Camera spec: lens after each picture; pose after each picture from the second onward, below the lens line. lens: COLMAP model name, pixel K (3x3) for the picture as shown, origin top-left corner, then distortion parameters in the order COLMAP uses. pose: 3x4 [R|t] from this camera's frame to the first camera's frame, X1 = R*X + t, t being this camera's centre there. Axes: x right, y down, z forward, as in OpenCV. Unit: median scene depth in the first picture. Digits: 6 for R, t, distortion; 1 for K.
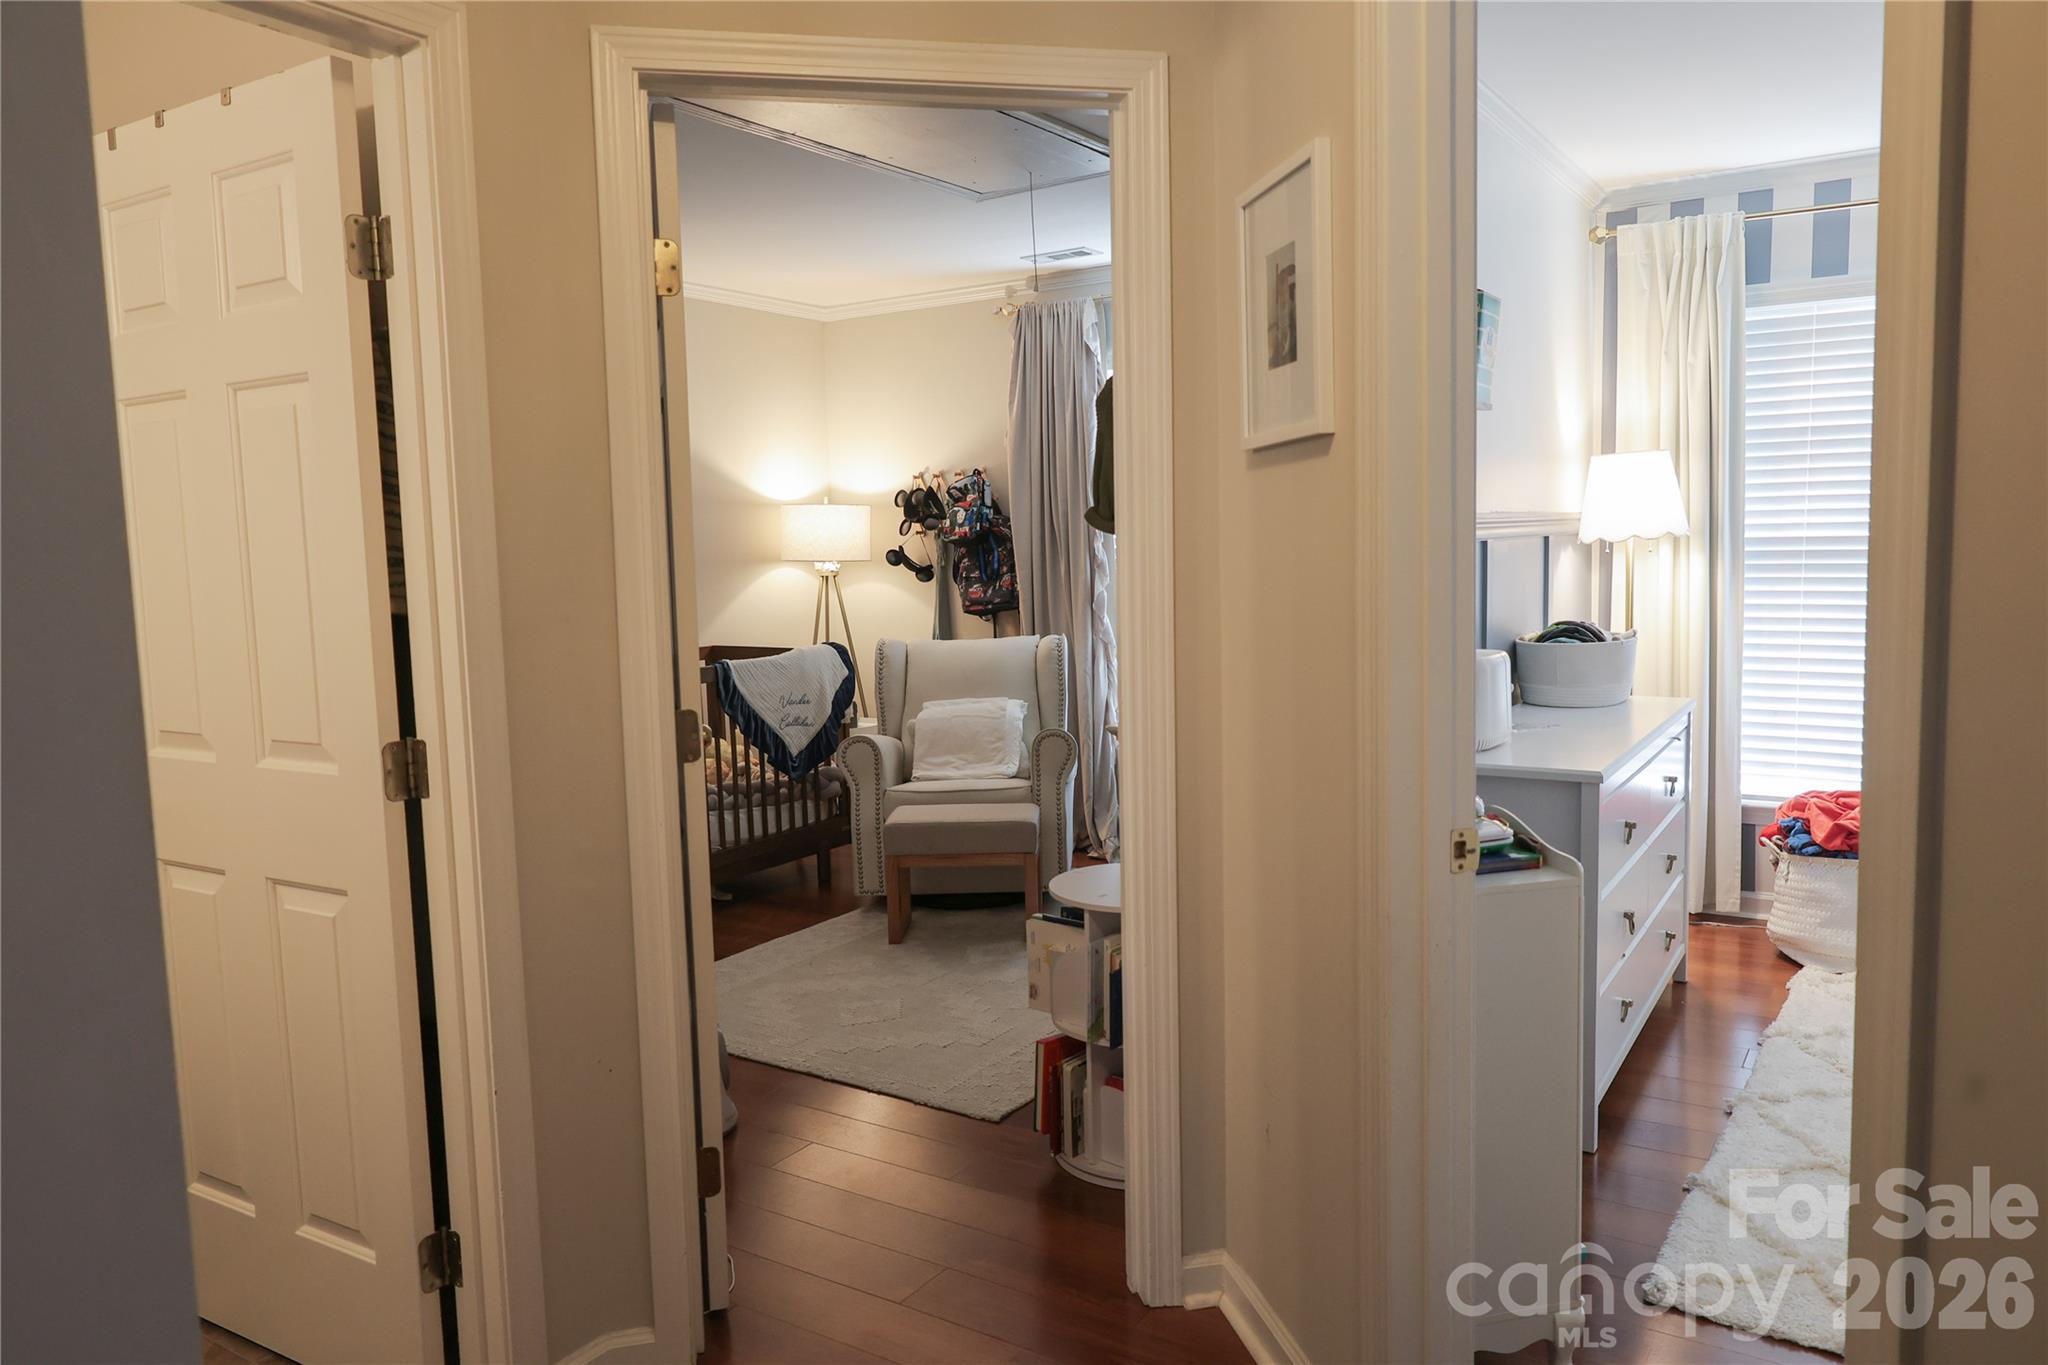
lens RADIAL K [[1401.2, 0, 1024.0], [0, 1401.2, 682.5], [0, 0, 1]] dist [-0.039133, 0.000626]
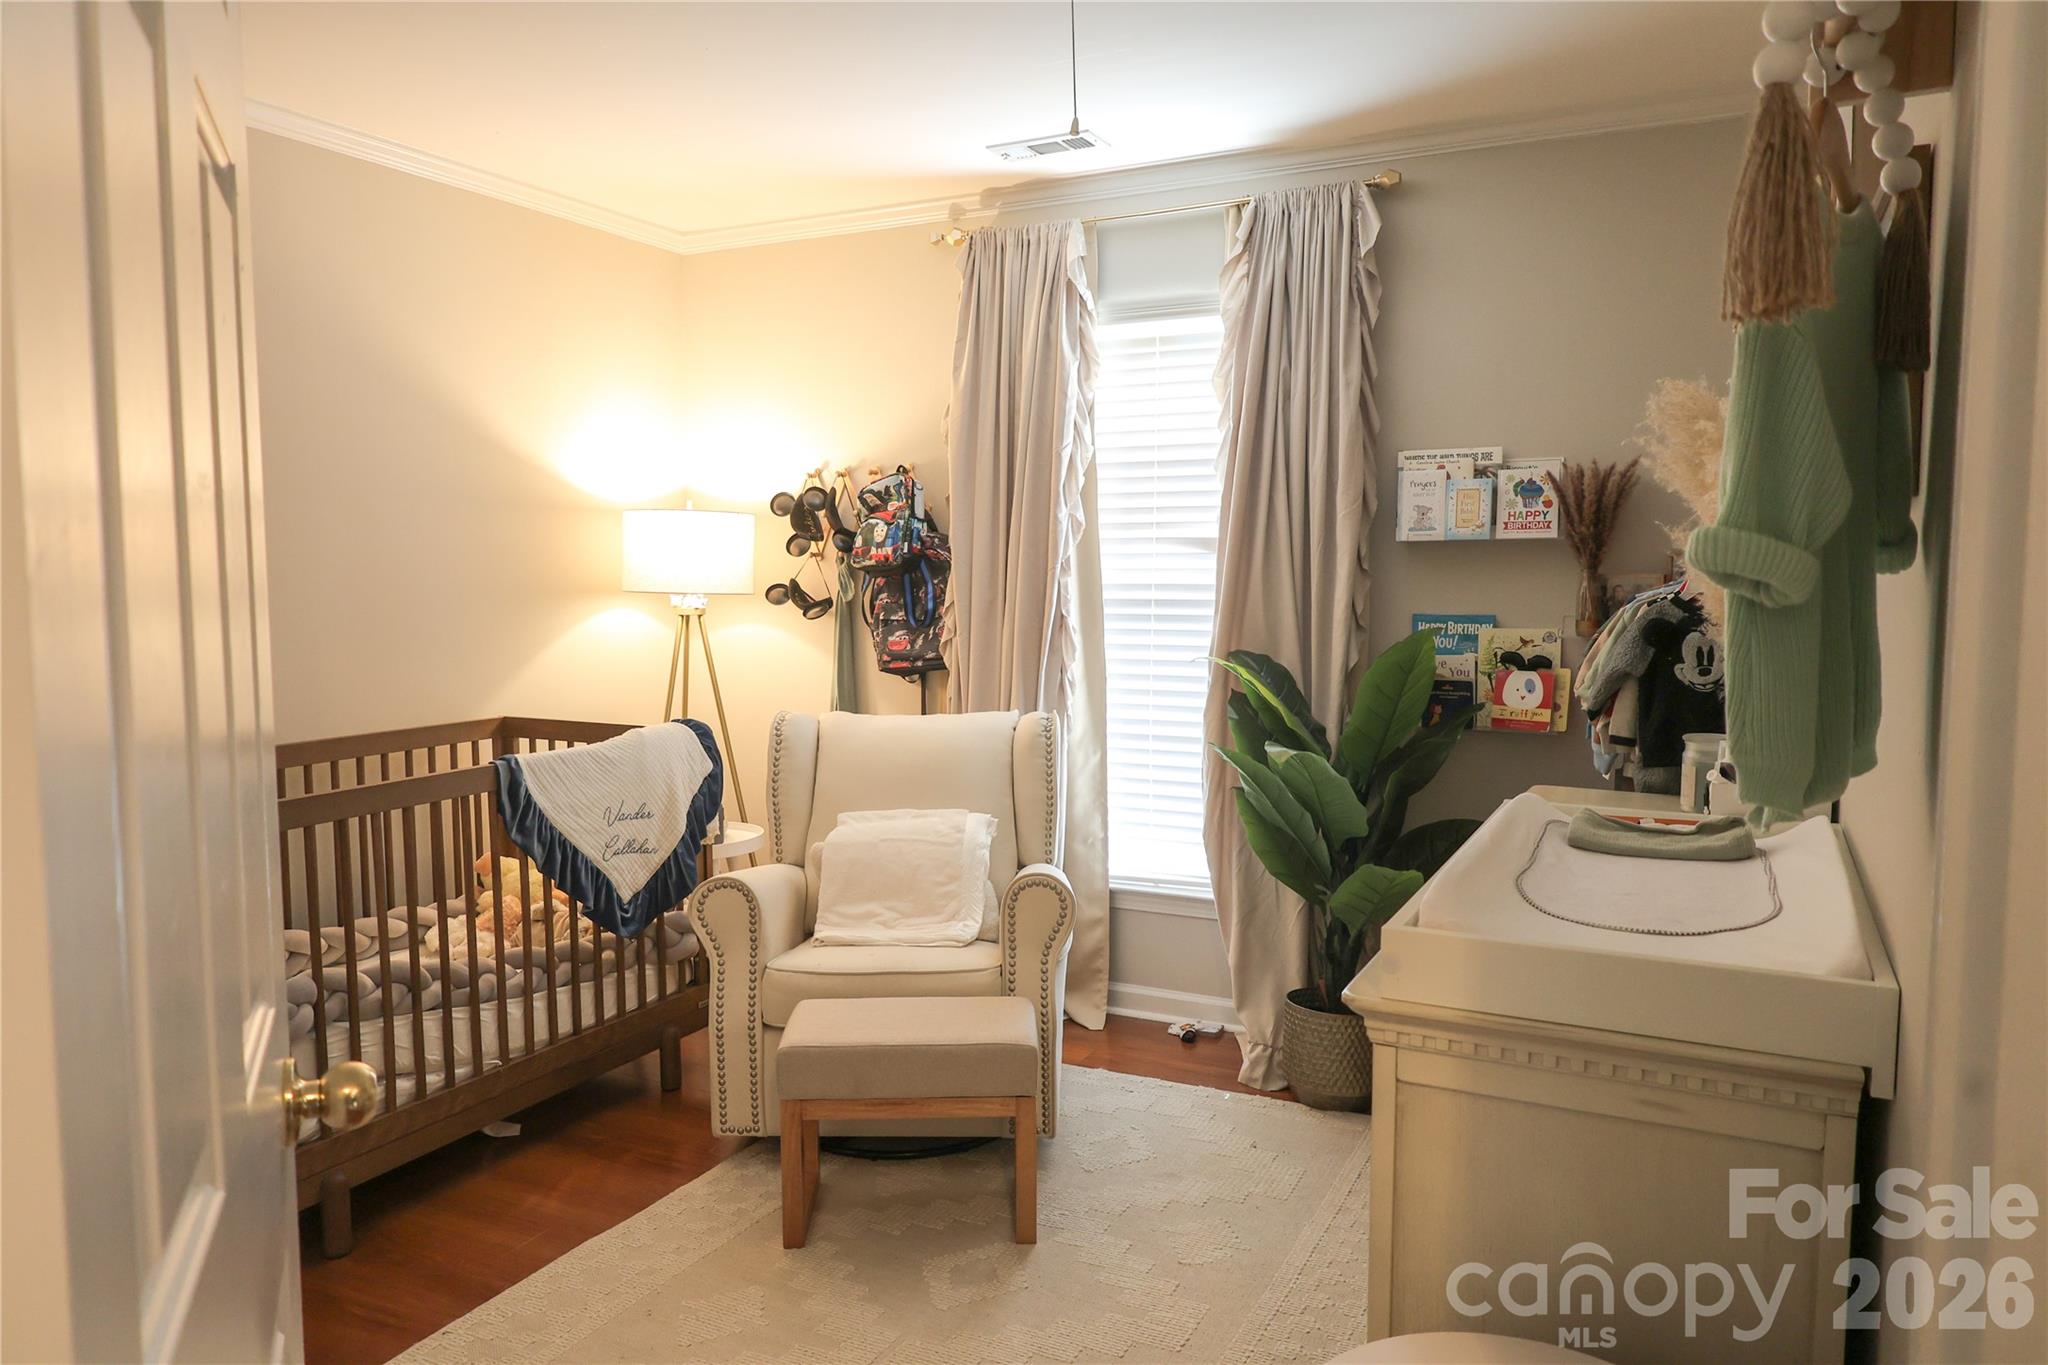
lens RADIAL K [[1401.2, 0, 1024.0], [0, 1401.2, 682.5], [0, 0, 1]] dist [-0.039133, 0.000626]
pose [[0.993866, 0.014572, 0.109631, -0.054040], [-0.012516, 0.999733, -0.019419, -0.035621], [-0.109885, 0.017928, 0.993783, 0.340483]]
